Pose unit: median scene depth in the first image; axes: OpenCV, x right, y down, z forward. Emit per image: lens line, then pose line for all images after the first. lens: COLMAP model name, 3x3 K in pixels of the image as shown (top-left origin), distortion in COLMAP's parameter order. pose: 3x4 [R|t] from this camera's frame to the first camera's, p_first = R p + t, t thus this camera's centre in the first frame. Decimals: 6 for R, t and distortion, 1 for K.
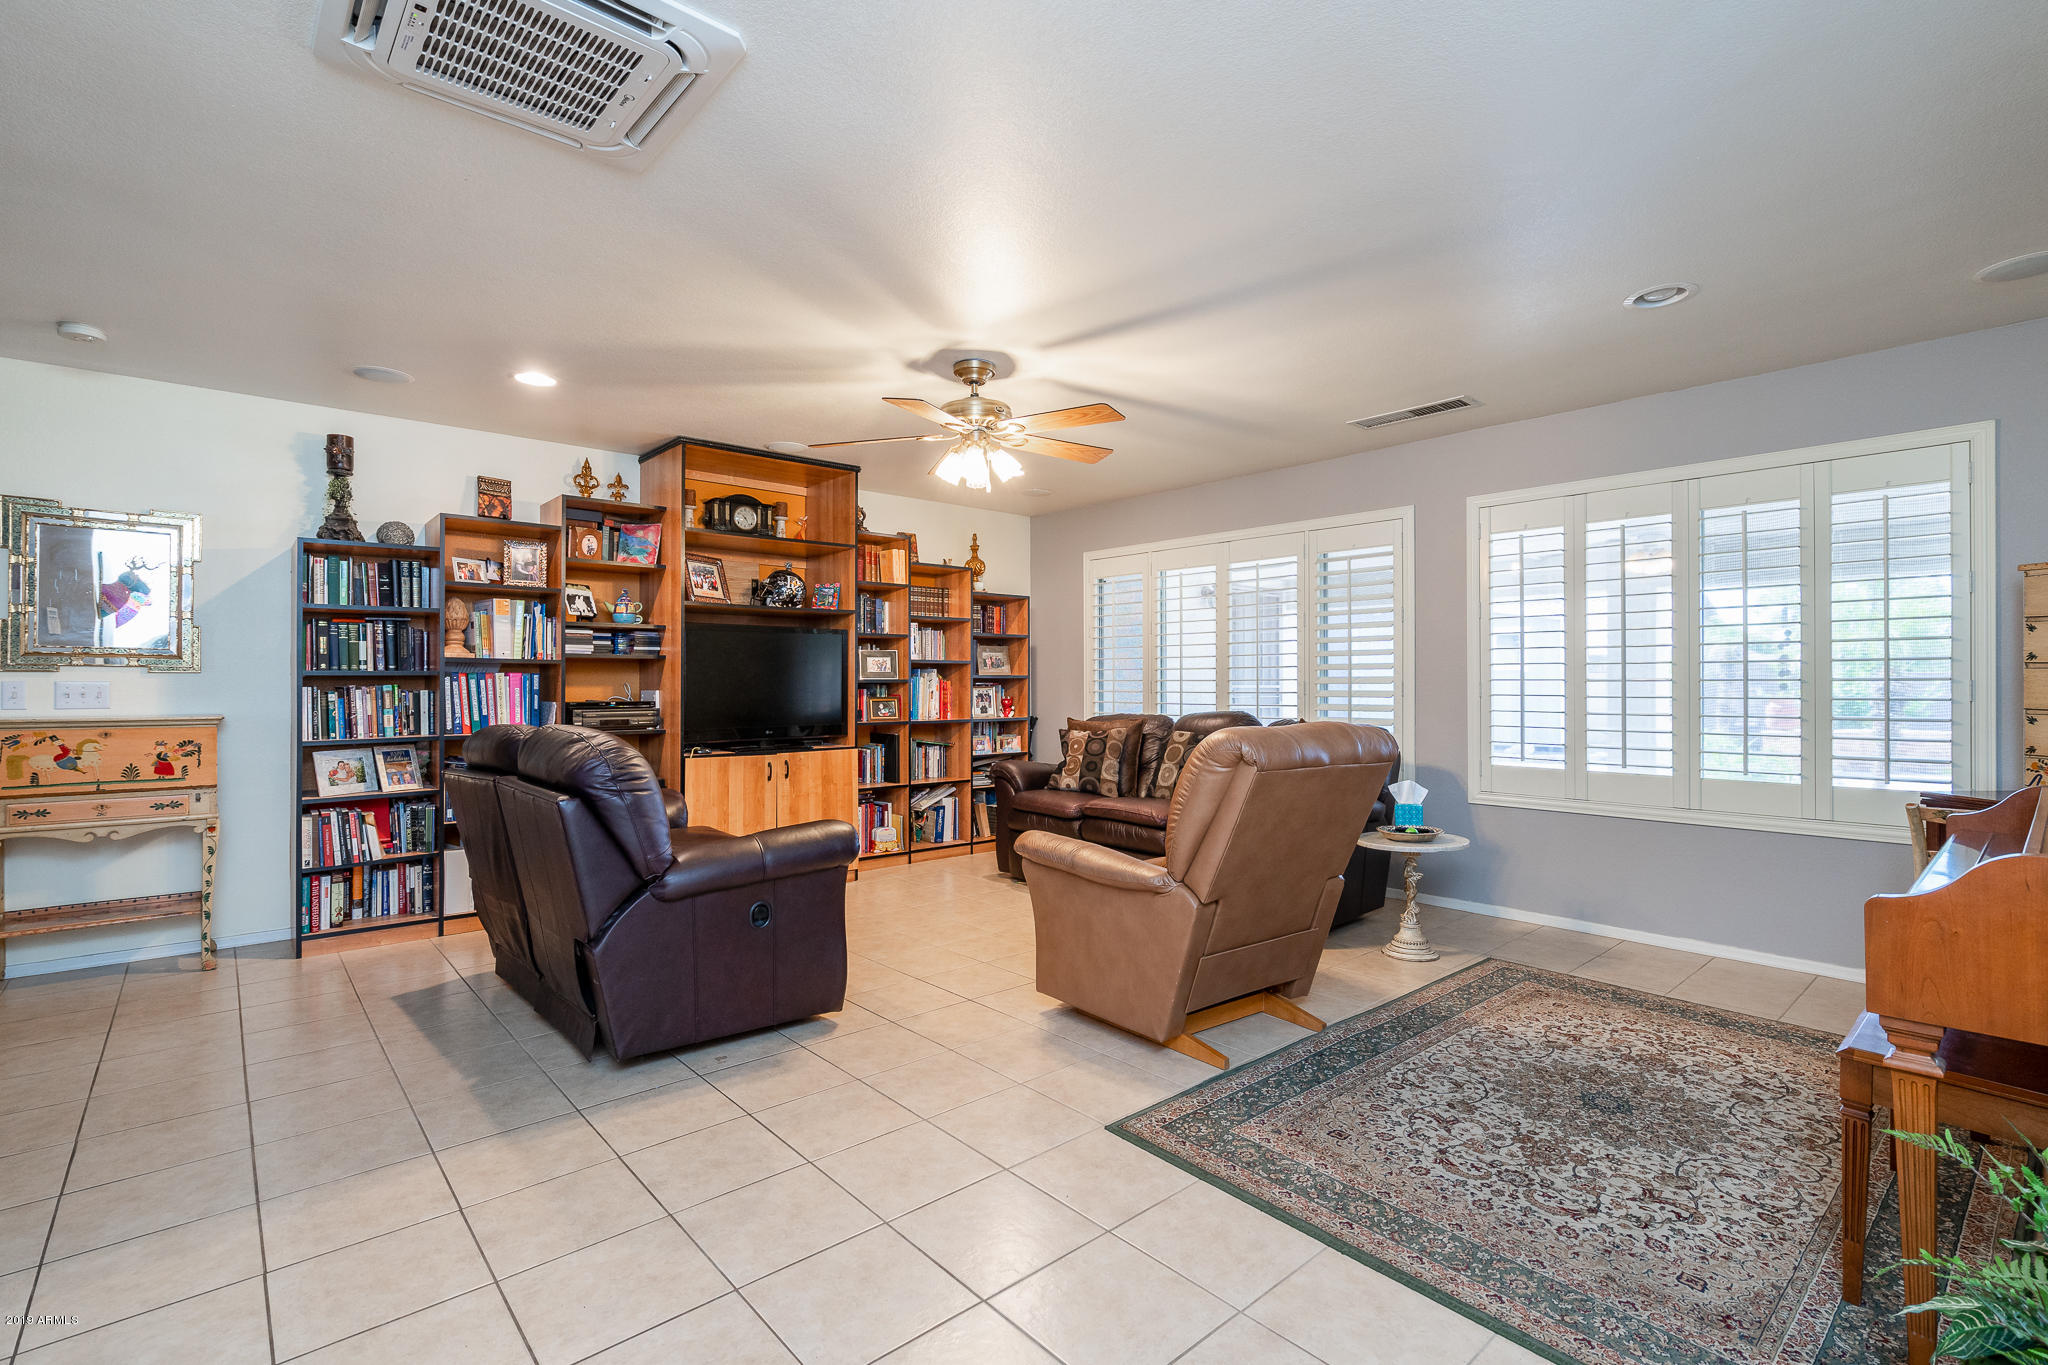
lens RADIAL K [[935.3, 0, 1015.1], [0, 935.3, 680.5], [0, 0, 1]] dist [-0.004530, 0.001884]
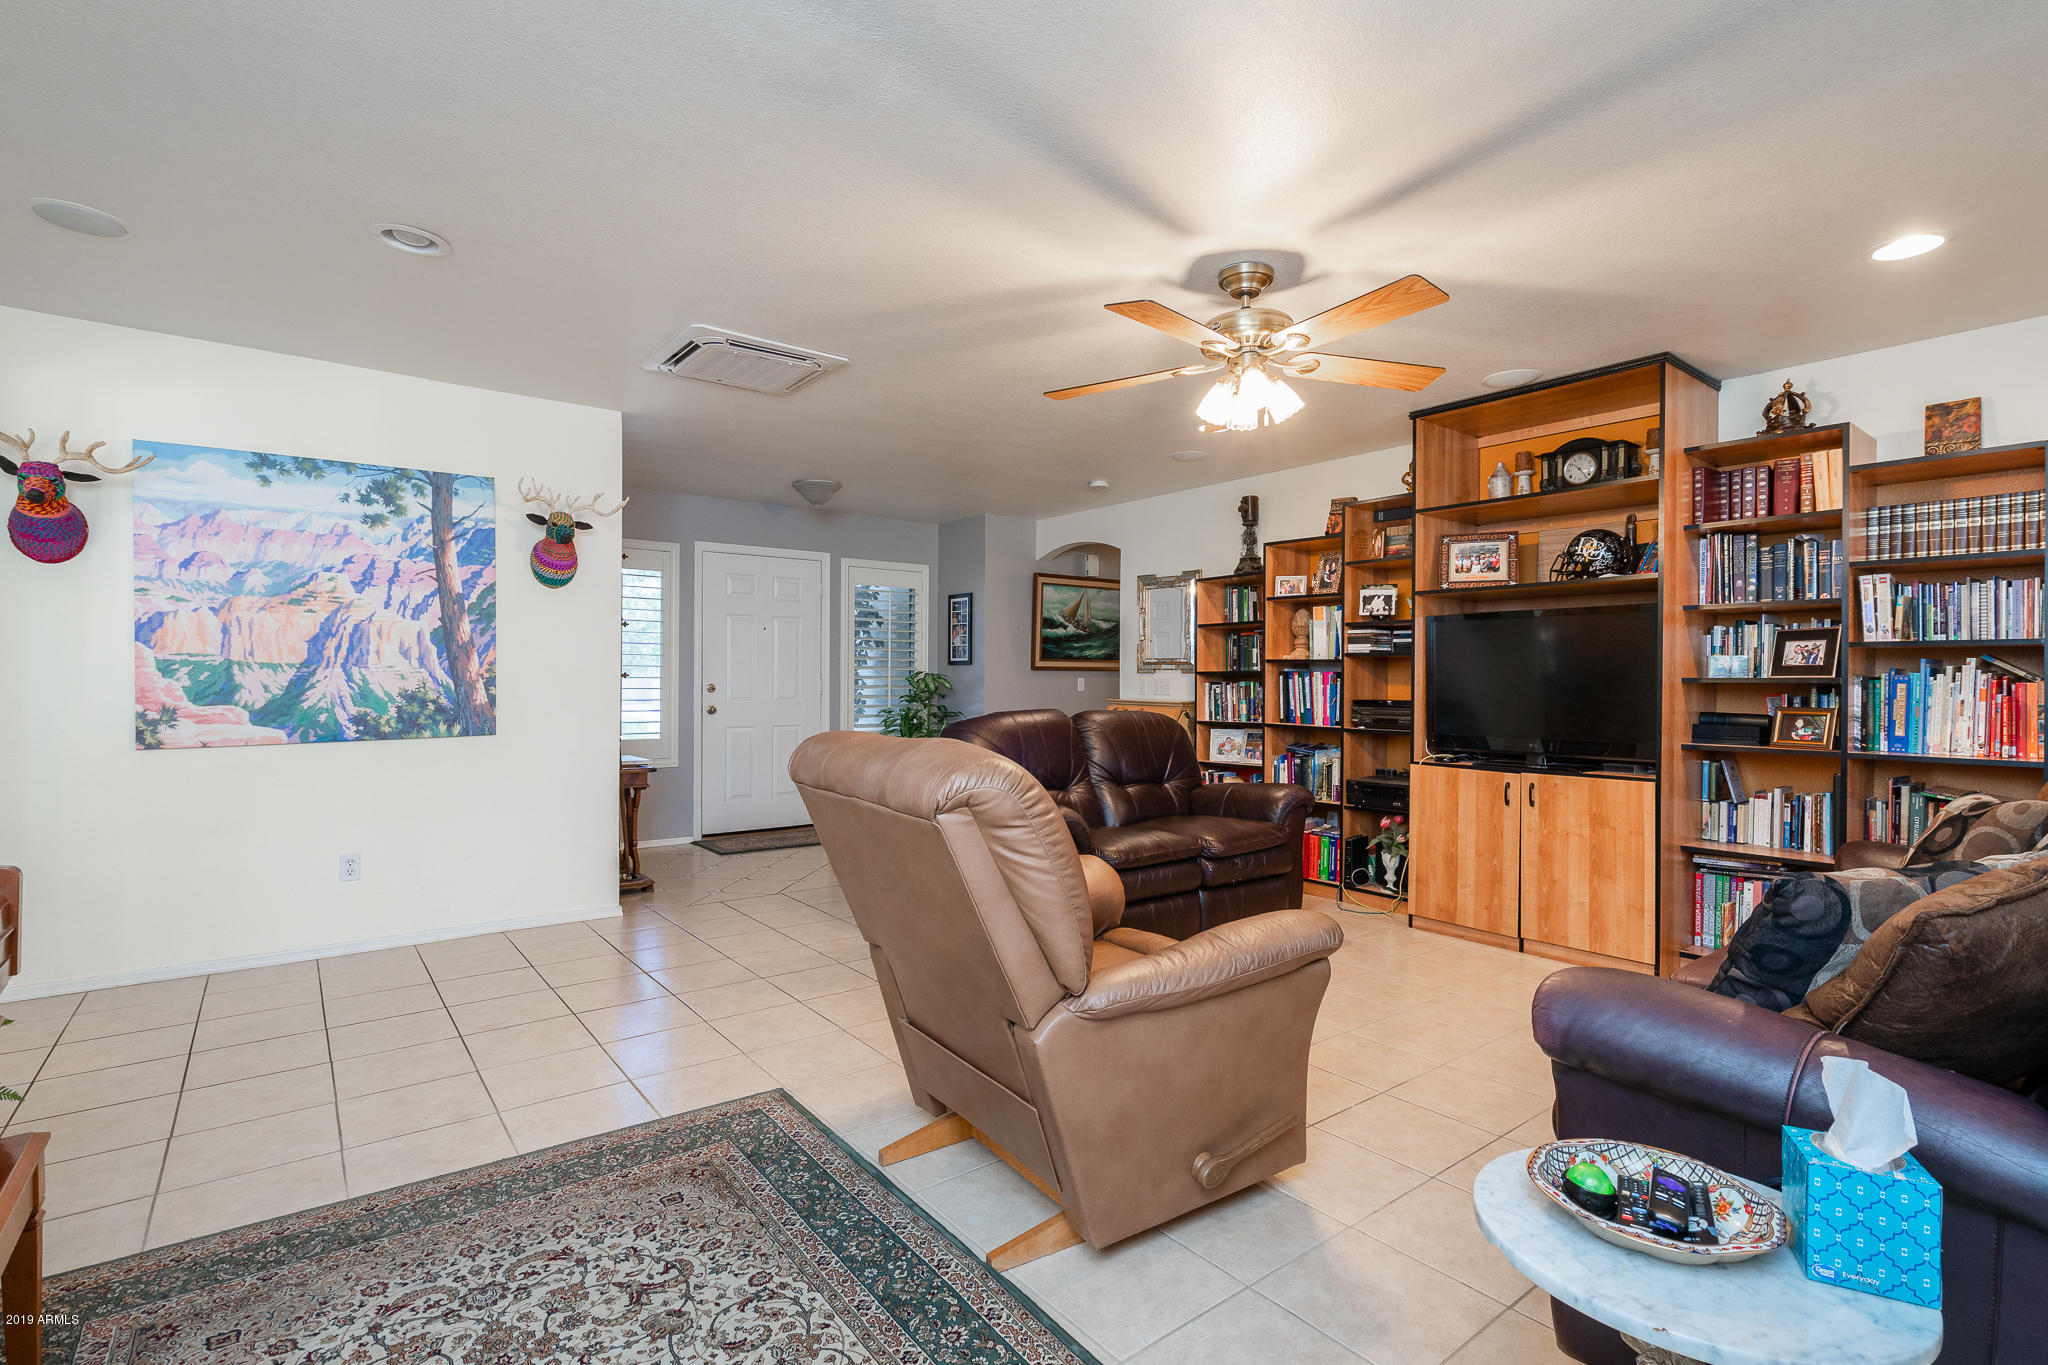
lens RADIAL K [[935.3, 0, 1015.1], [0, 935.3, 680.7], [0, 0, 1]] dist [-0.004530, 0.001884]
pose [[-0.048512, 0.002451, -0.998820, 0.727541], [-0.004280, 0.999987, 0.002661, 0.001865], [0.998813, 0.004405, -0.048501, 0.827704]]
